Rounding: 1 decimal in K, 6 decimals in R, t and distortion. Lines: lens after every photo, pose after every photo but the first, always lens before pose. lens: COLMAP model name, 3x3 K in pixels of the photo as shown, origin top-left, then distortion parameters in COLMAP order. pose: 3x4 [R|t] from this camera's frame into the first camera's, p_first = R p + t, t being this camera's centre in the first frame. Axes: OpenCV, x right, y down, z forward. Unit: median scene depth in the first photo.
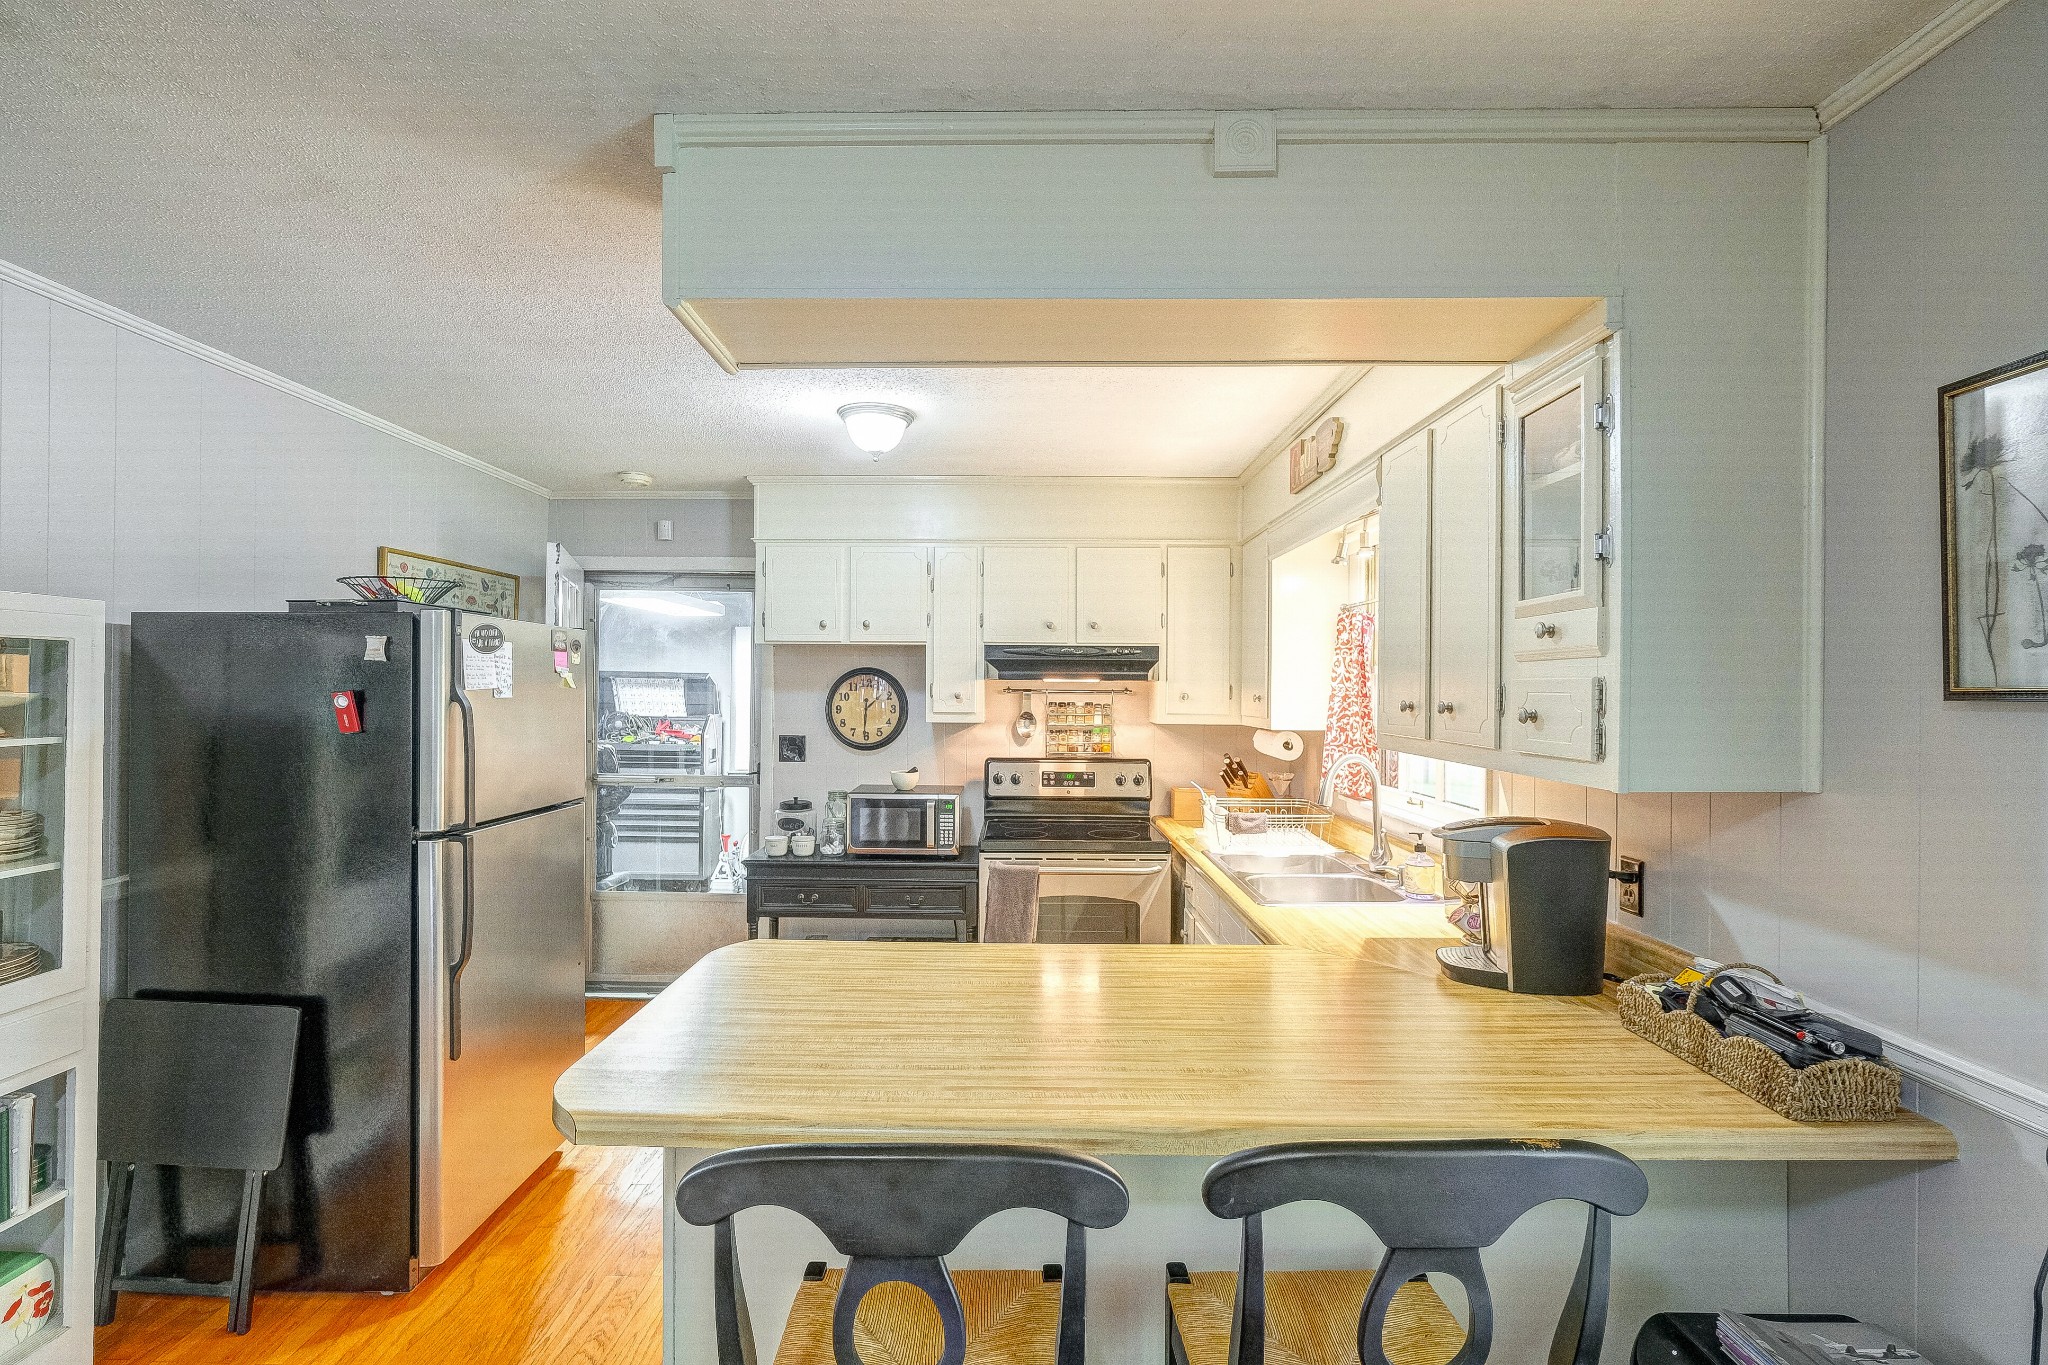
lens RADIAL K [[898.2, 0, 1014.6], [0, 898.2, 686.7], [0, 0, 1]] dist [0.001188, 0.000627]
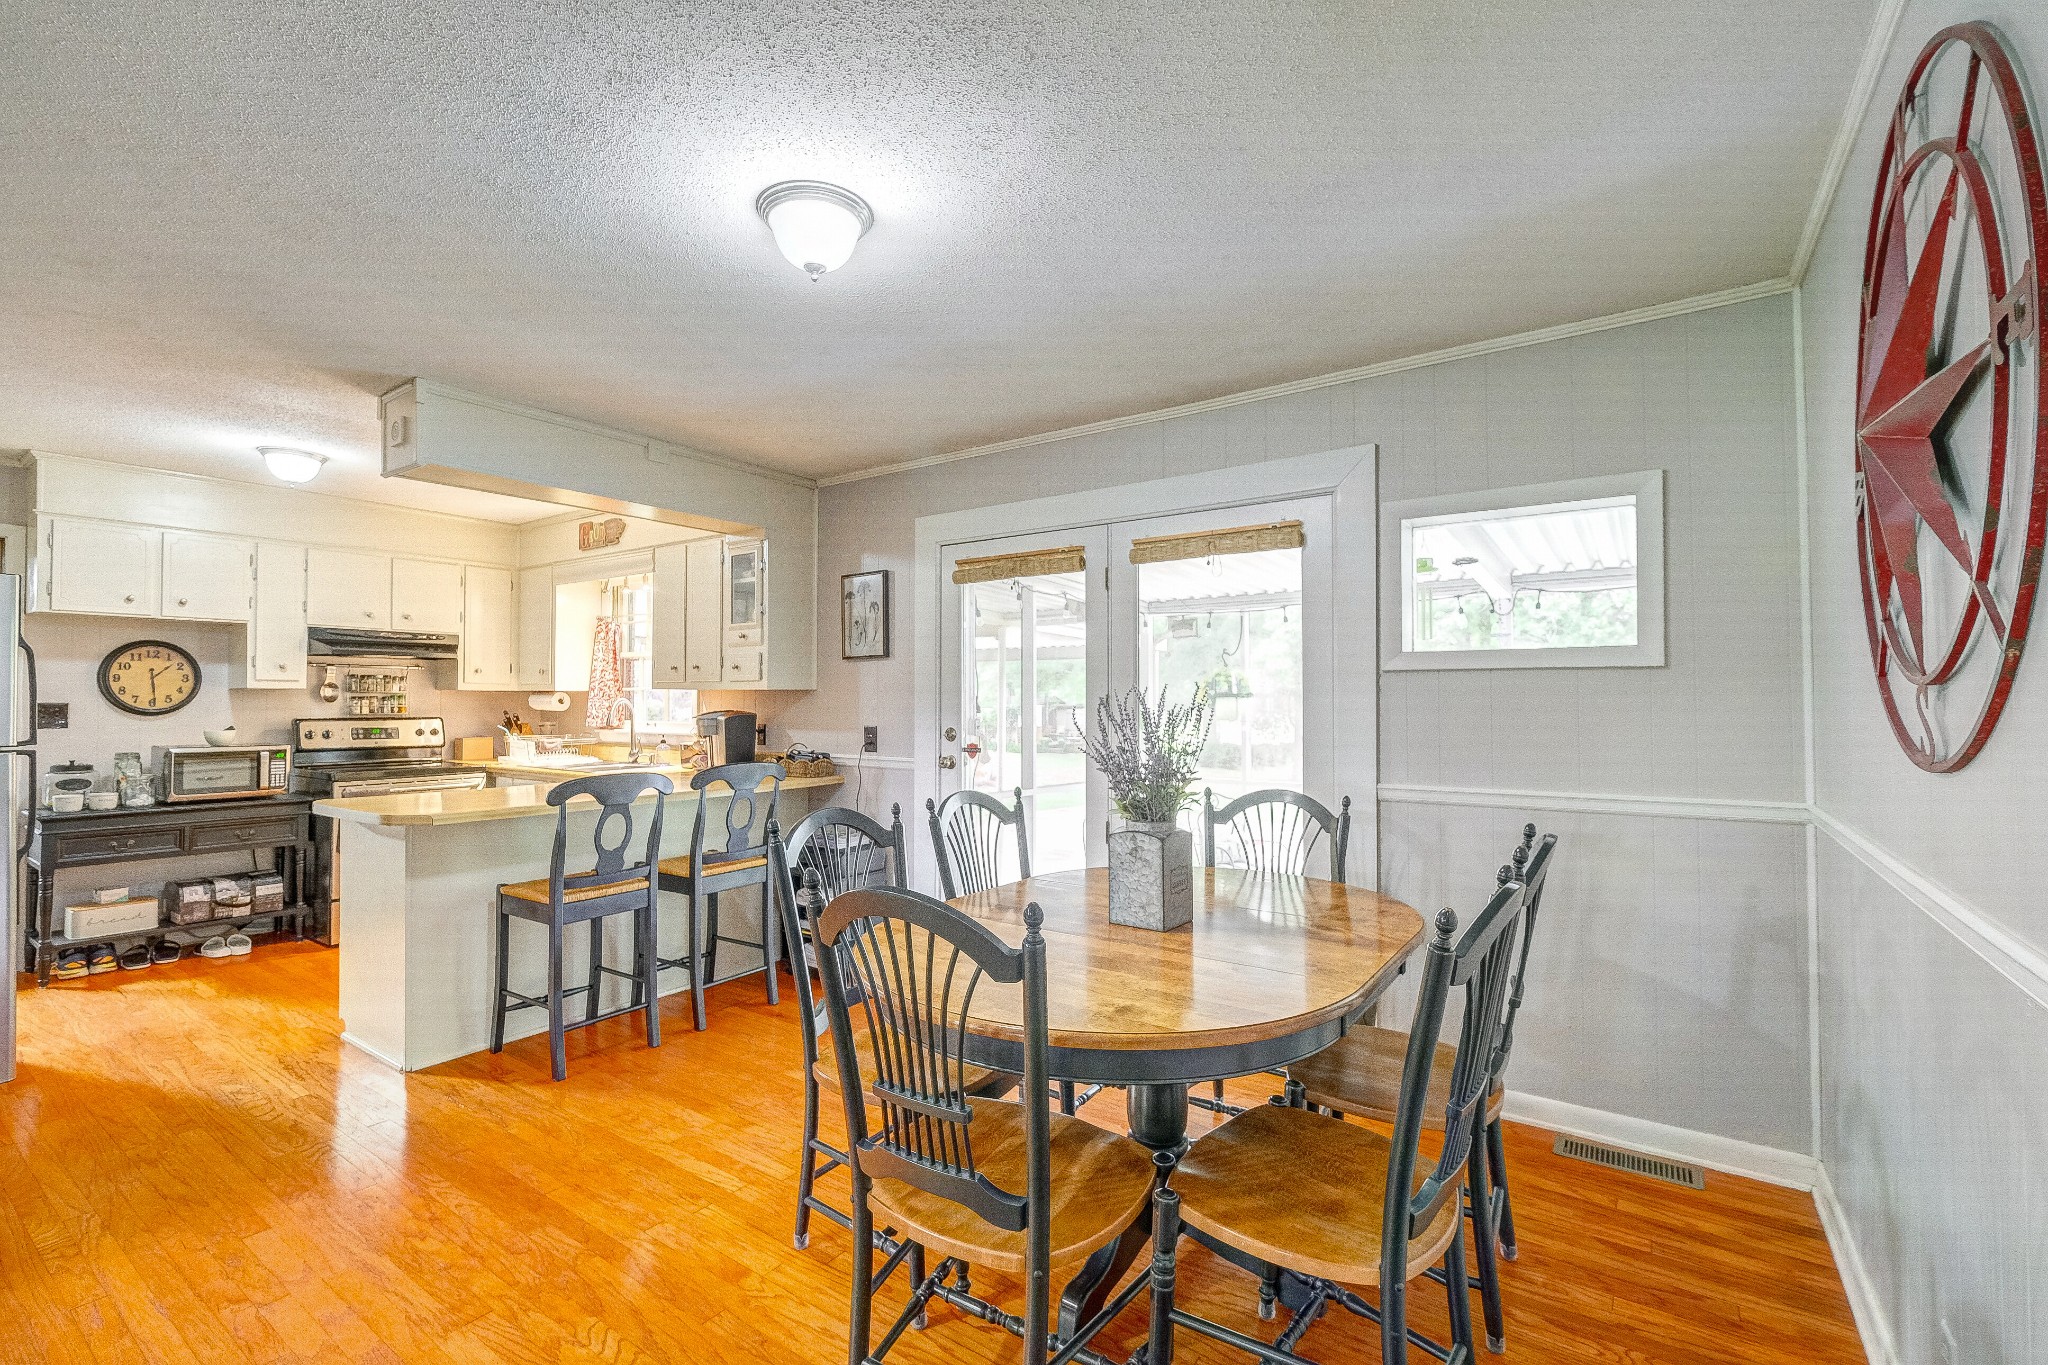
lens RADIAL K [[898.2, 0, 1014.6], [0, 898.2, 686.7], [0, 0, 1]] dist [0.001188, 0.000627]
pose [[0.574816, 0.006983, 0.818253, -0.494271], [0.000920, 0.999957, -0.009179, 0.050214], [-0.818282, 0.006029, 0.574785, -0.531388]]
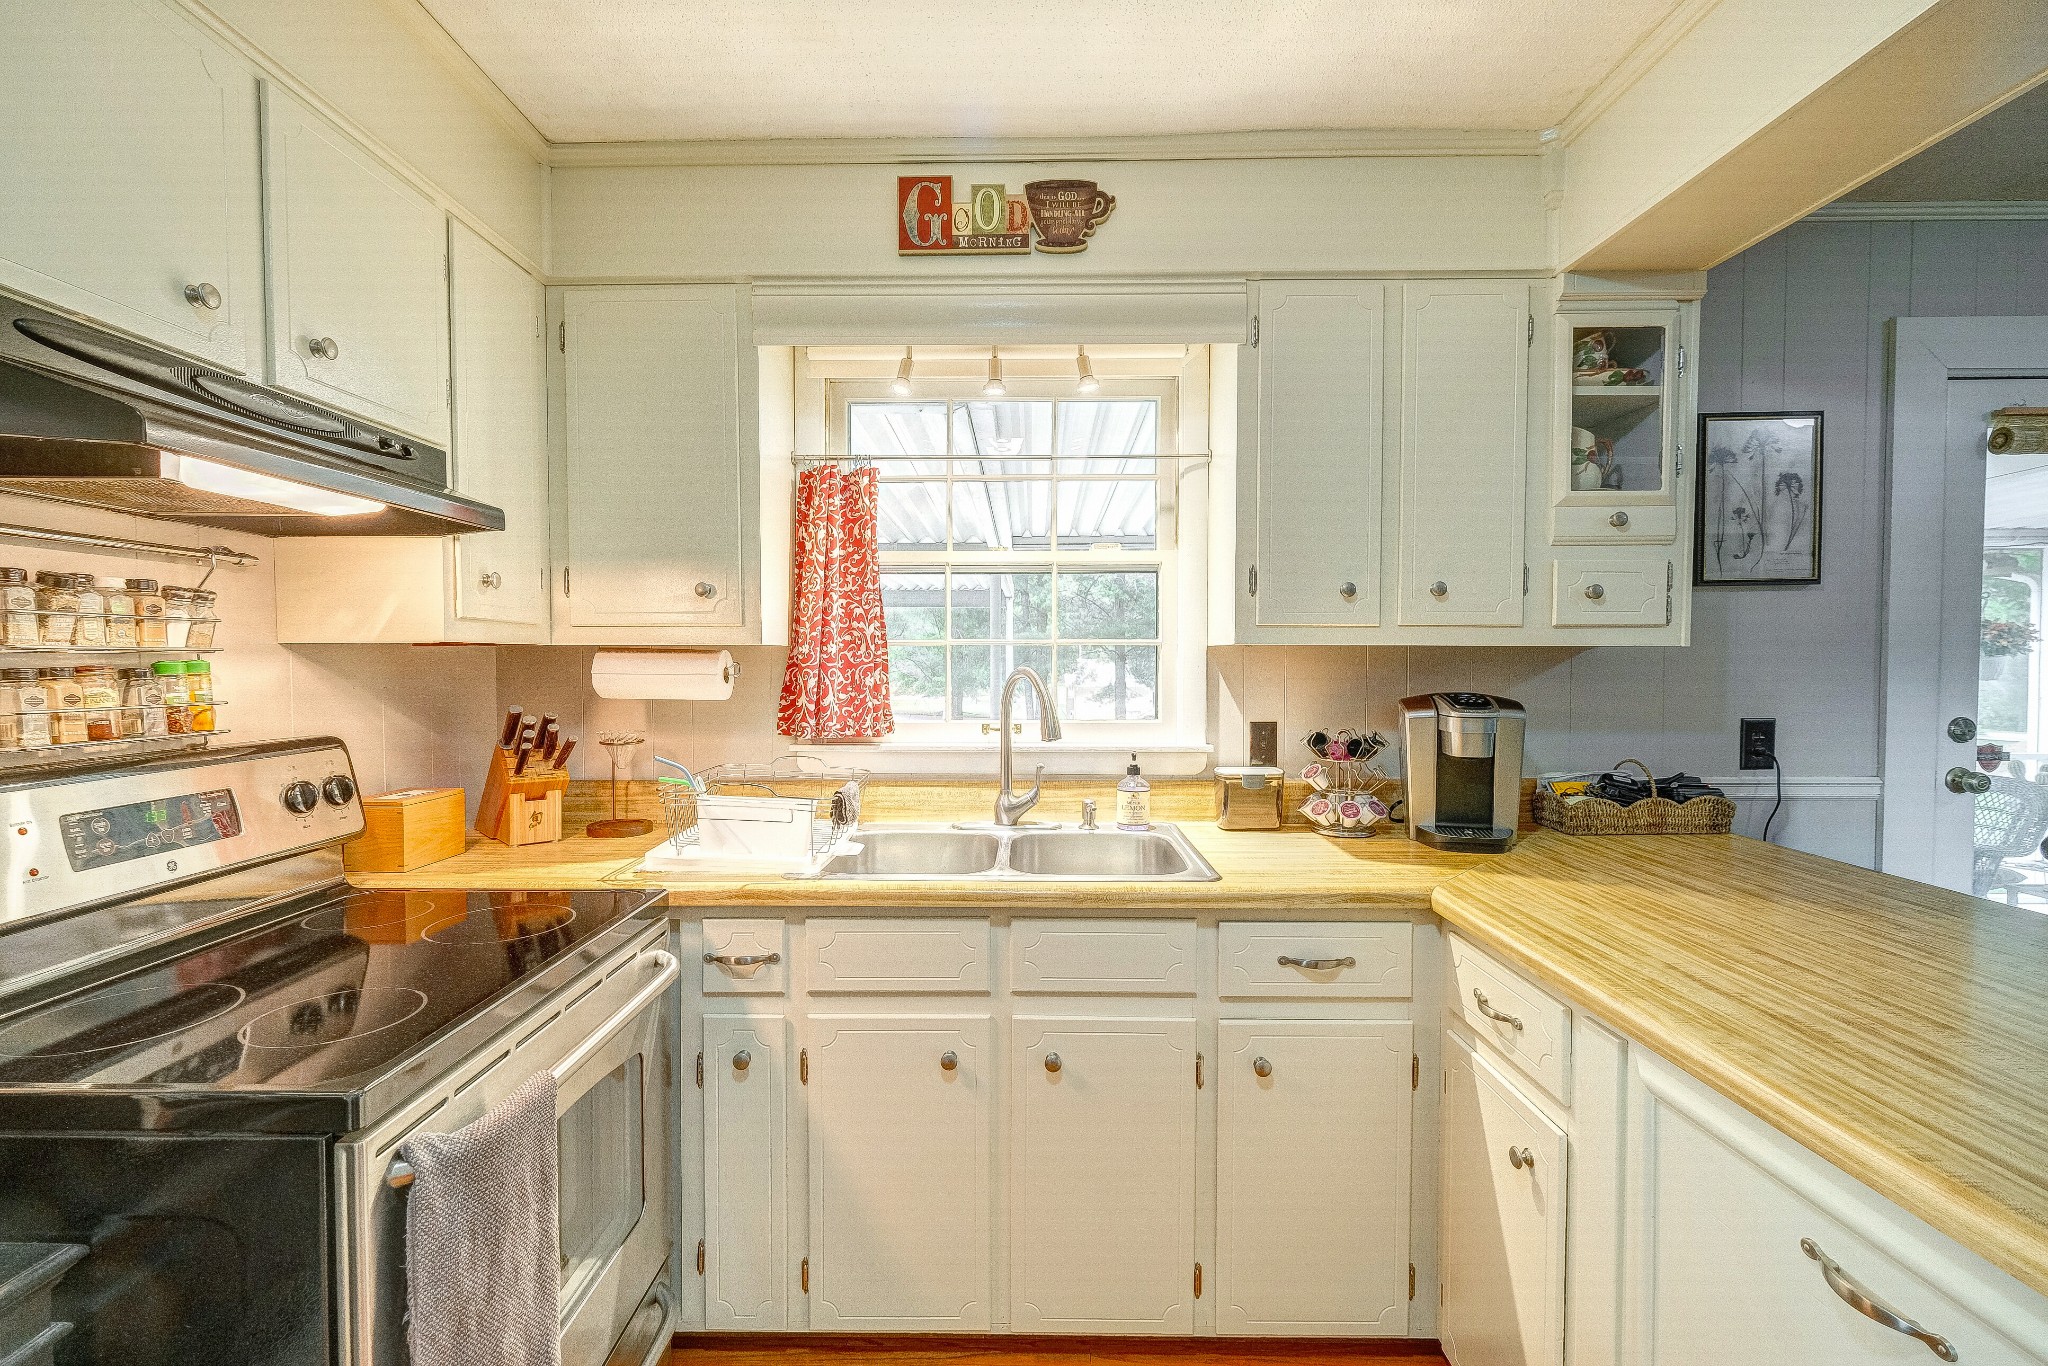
lens RADIAL K [[898.2, 0, 1014.6], [0, 898.2, 687.2], [0, 0, 1]] dist [0.001188, 0.000627]
pose [[0.005918, -0.038216, 0.999252, -0.252862], [0.001117, 0.999269, 0.038210, 0.046600], [-0.999982, 0.000890, 0.005956, 0.736785]]
